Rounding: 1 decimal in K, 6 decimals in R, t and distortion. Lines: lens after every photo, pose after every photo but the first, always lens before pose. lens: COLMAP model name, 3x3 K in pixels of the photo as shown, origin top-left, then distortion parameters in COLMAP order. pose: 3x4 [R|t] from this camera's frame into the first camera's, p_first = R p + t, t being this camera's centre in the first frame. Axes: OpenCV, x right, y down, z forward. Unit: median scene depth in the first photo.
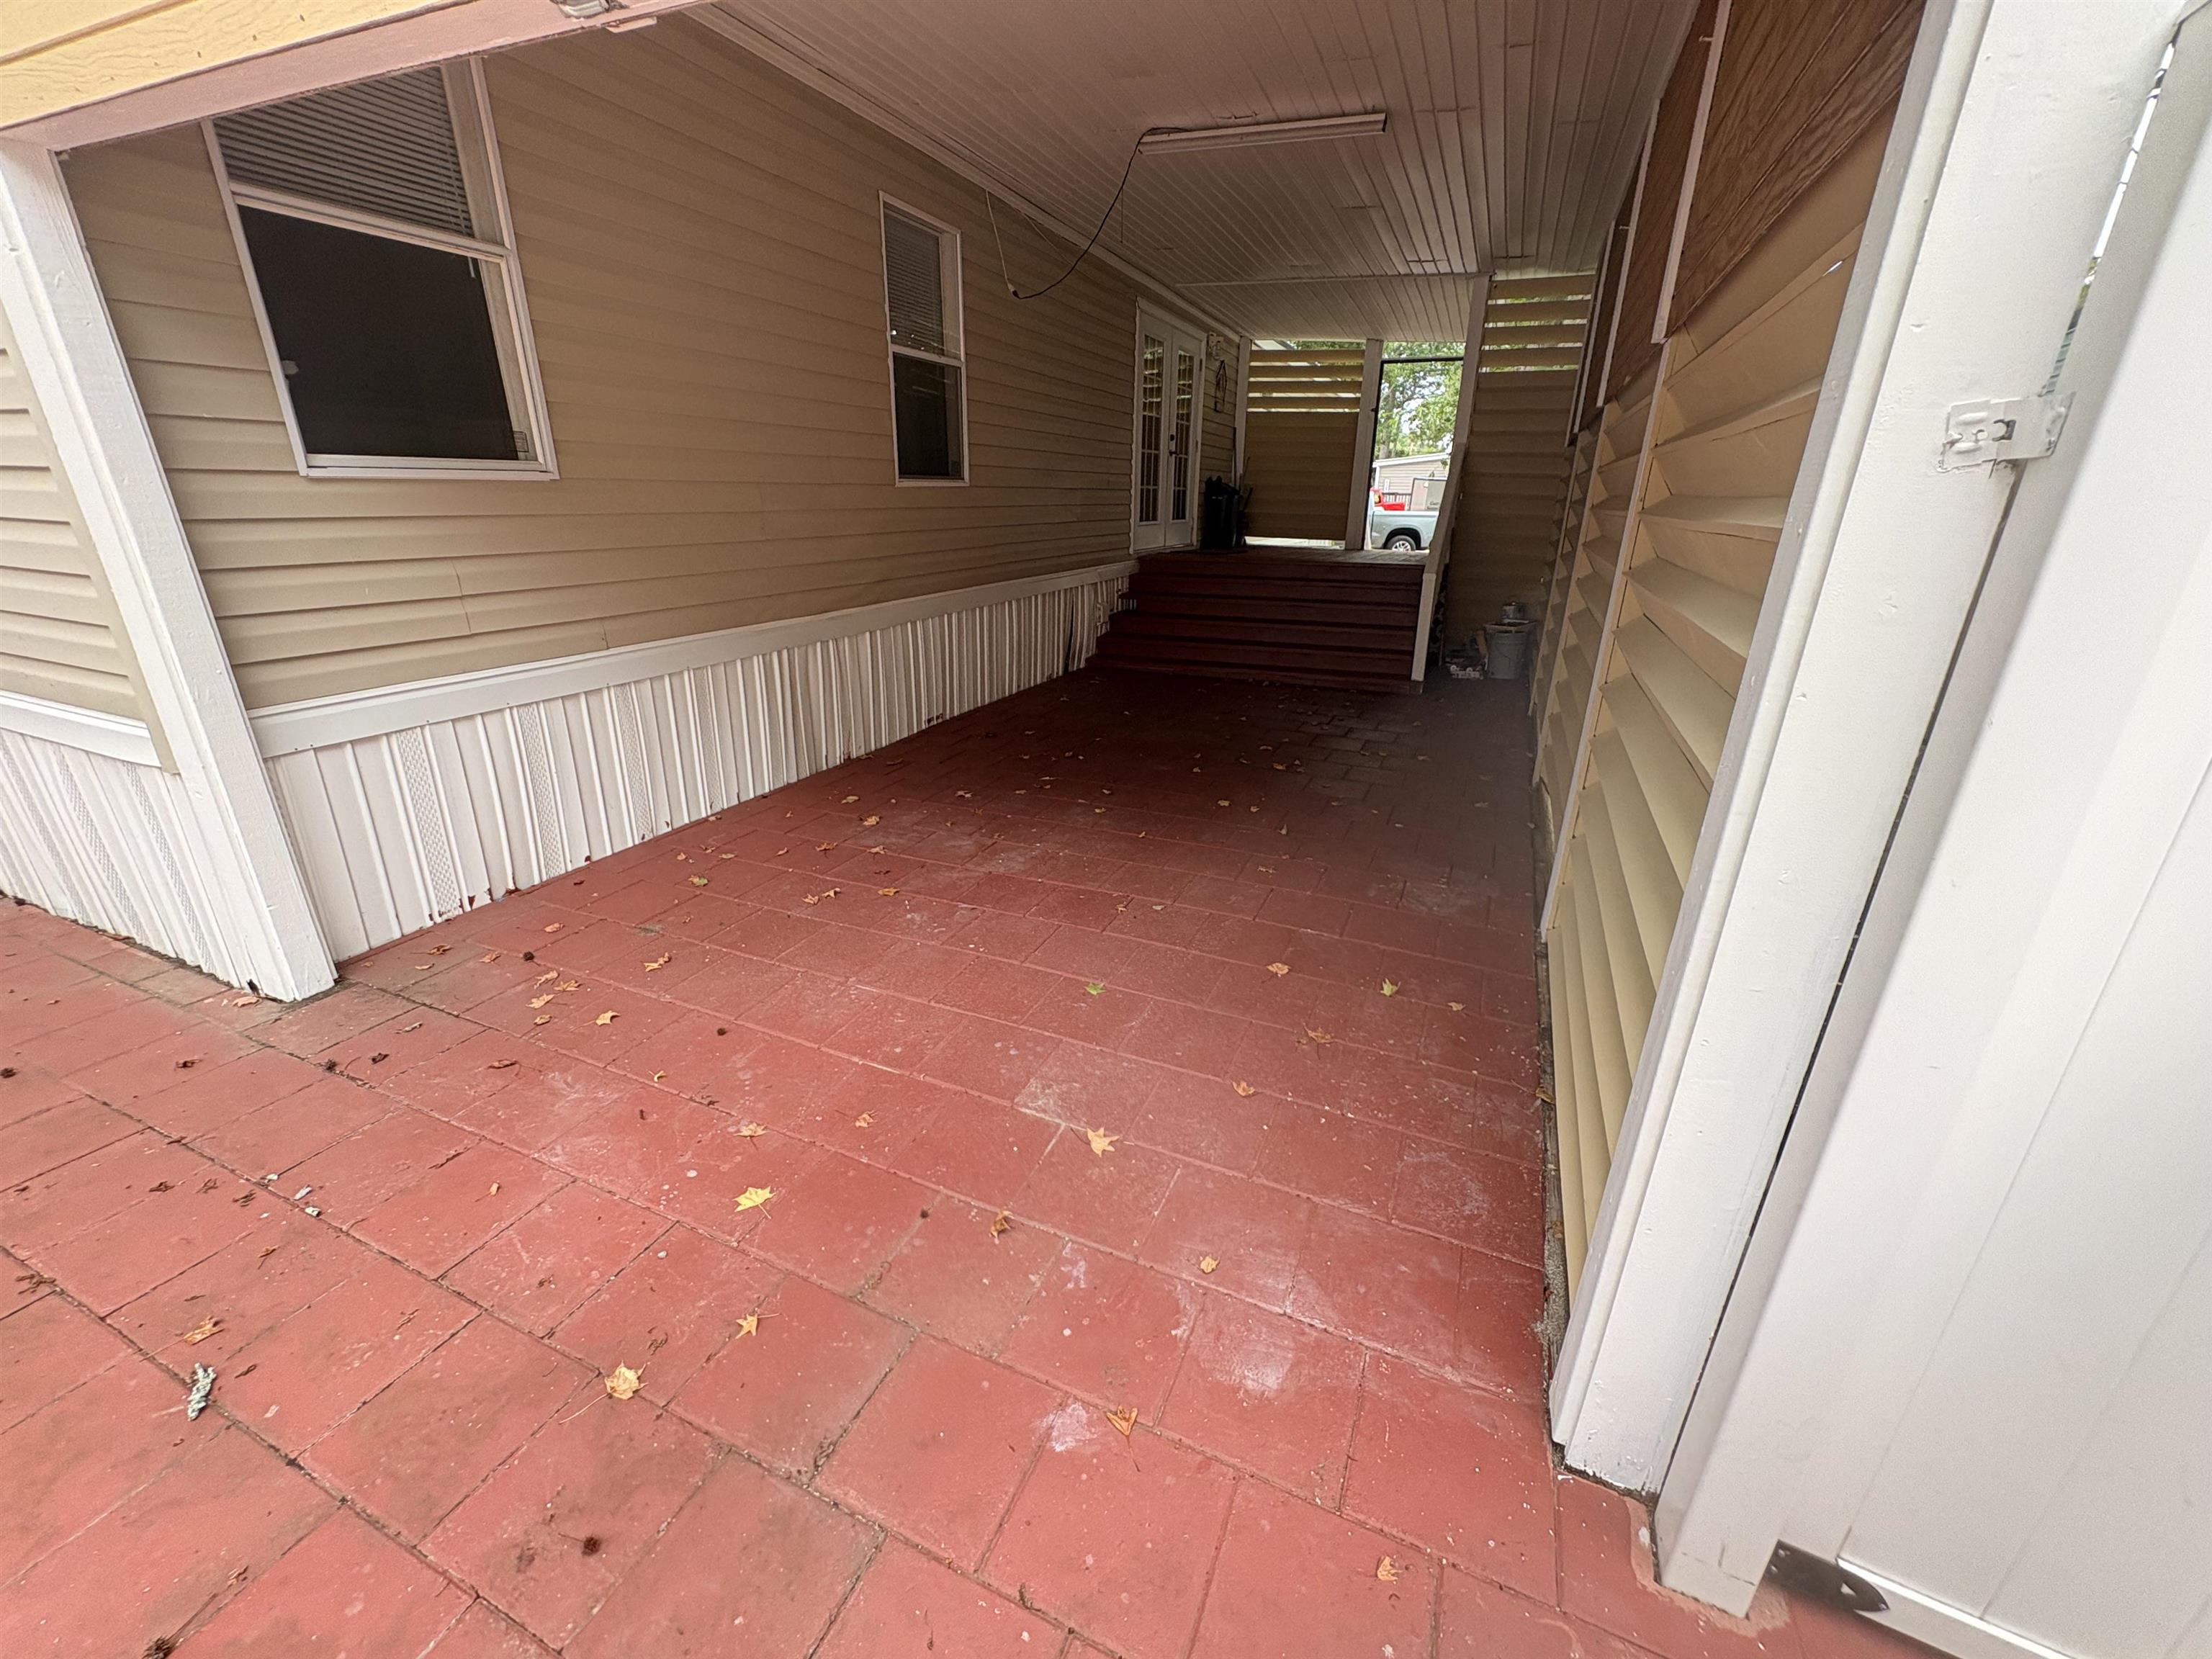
lens RADIAL K [[887.2, 0, 1102.6], [0, 887.2, 816.0], [0, 0, 1]] dist [0.003729, 0.000289]
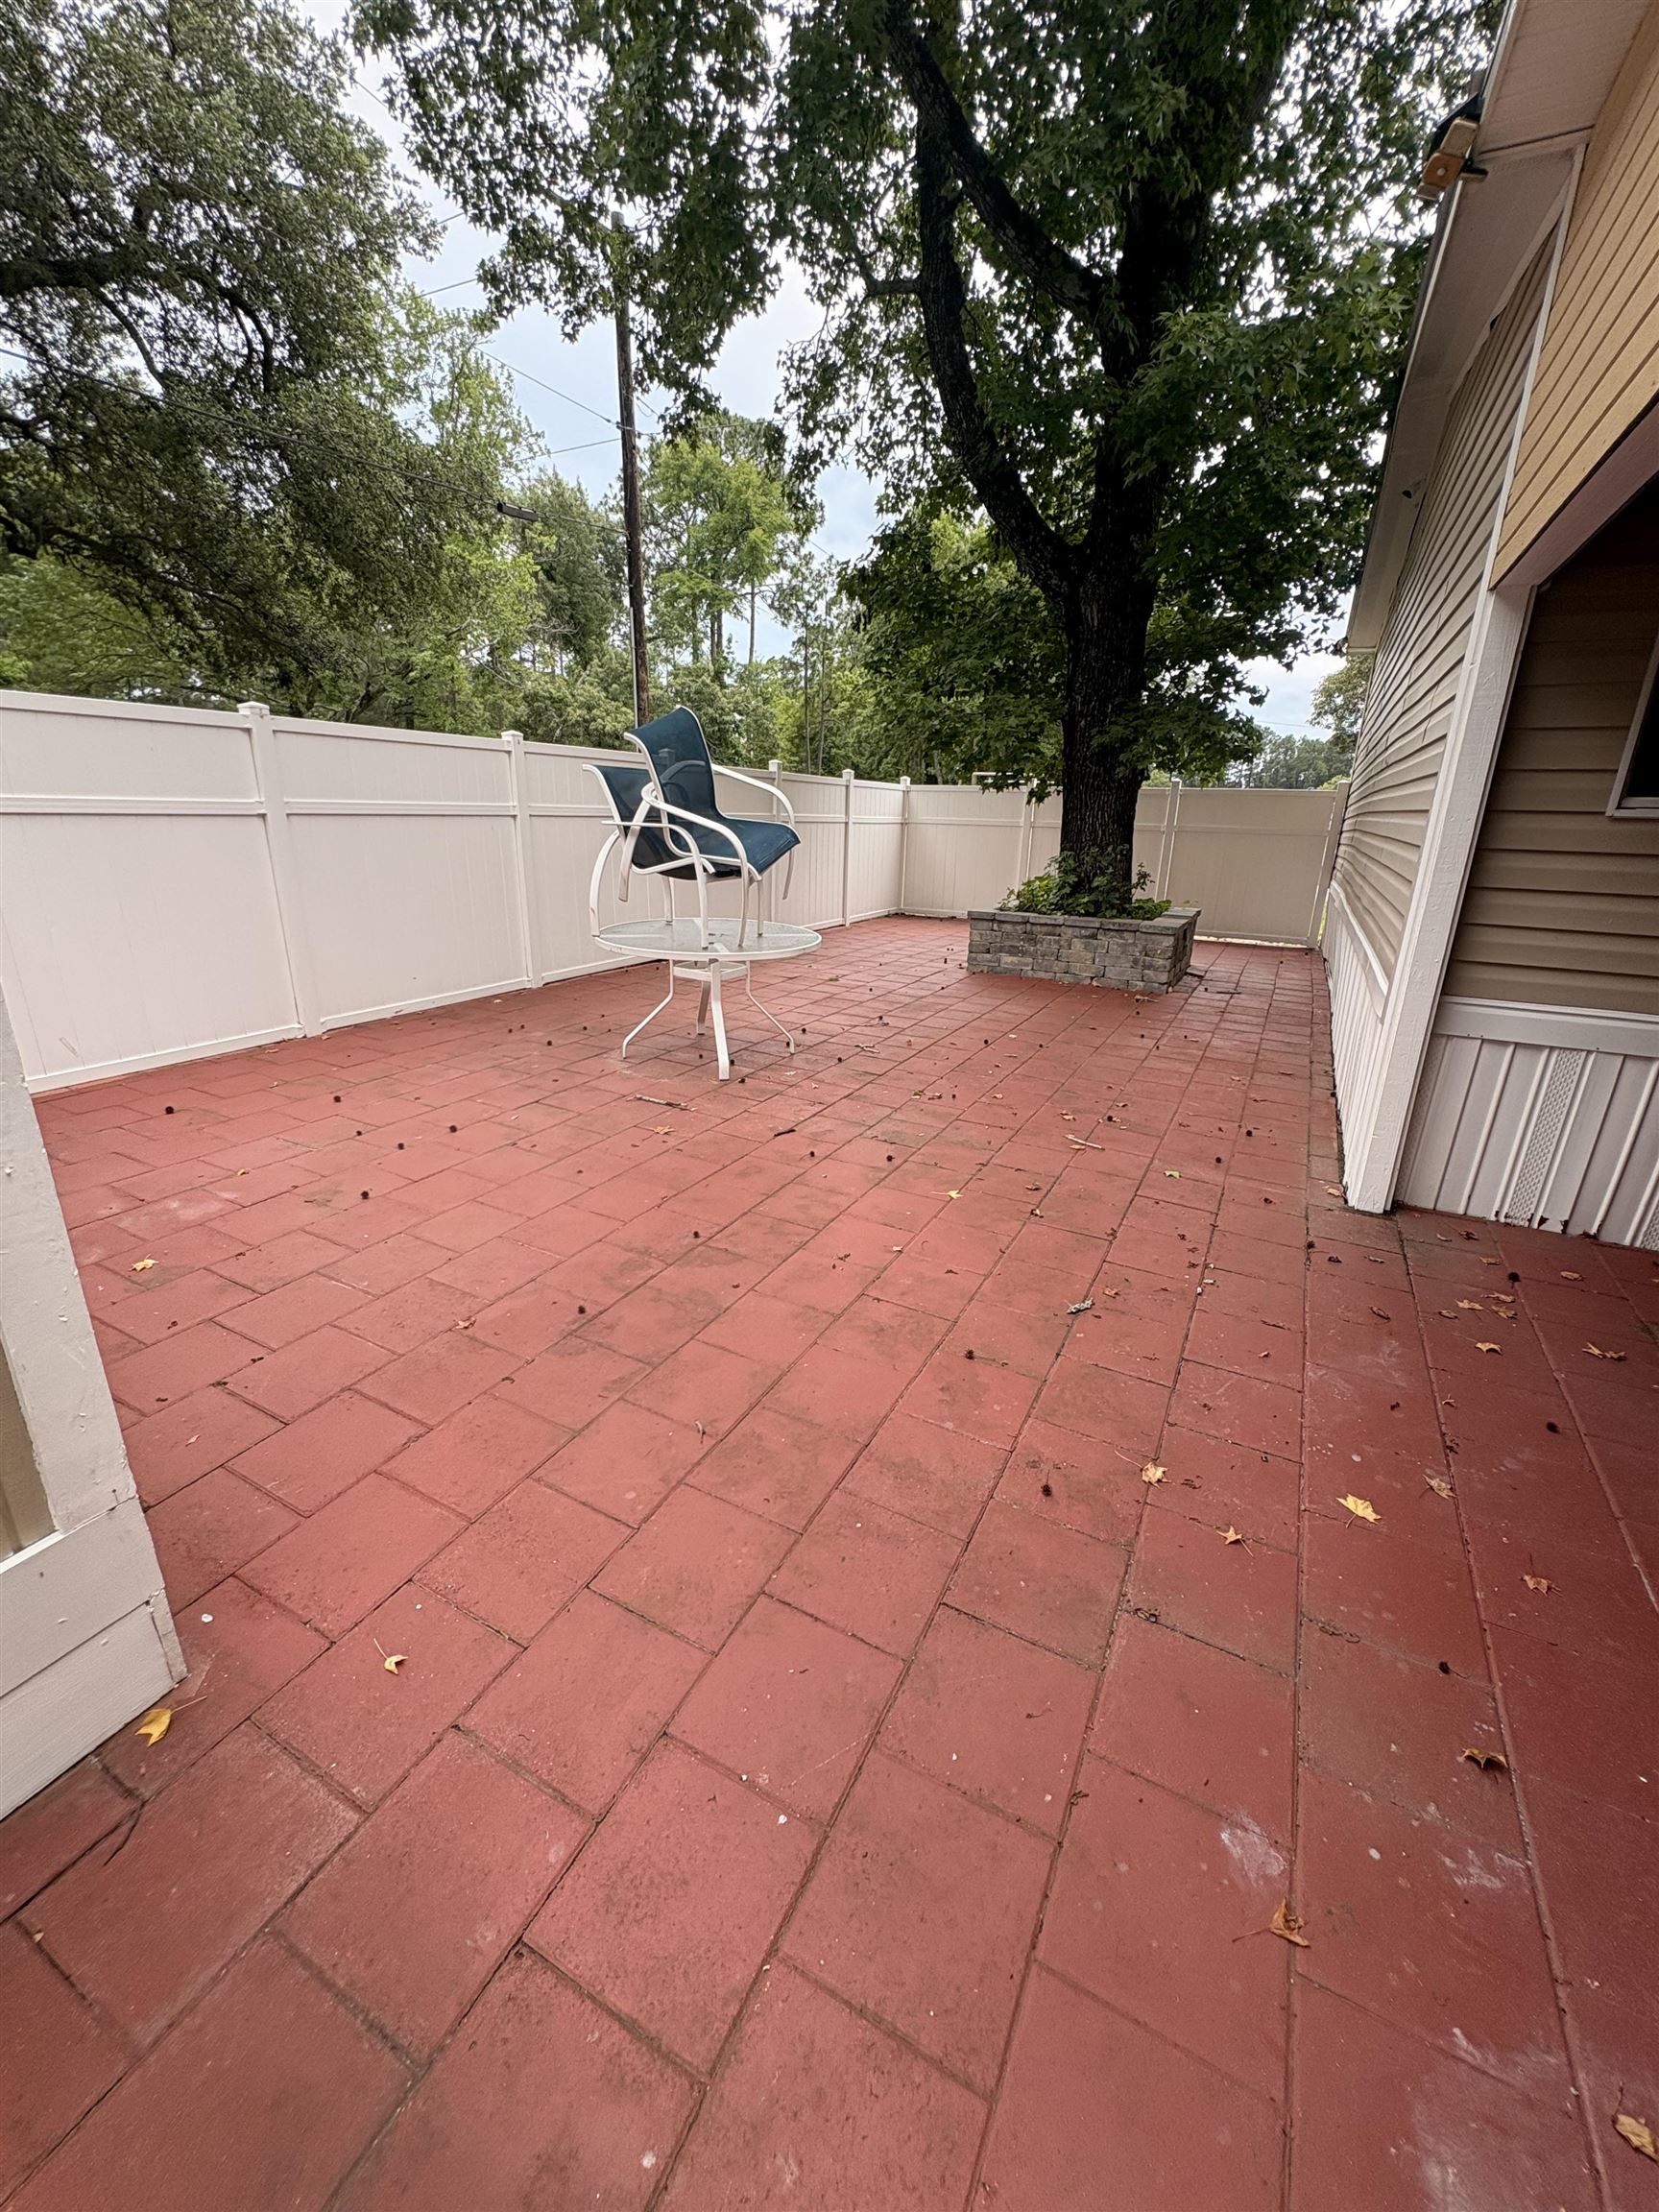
lens RADIAL K [[883.8, 0, 834.9], [0, 883.8, 1103.0], [0, 0, 1]] dist [0.002193, -0.000235]
pose [[-0.065773, 0.298539, -0.952128, 0.468762], [-0.366991, 0.880078, 0.301299, -0.055866], [0.927896, 0.369240, 0.051676, 0.236104]]
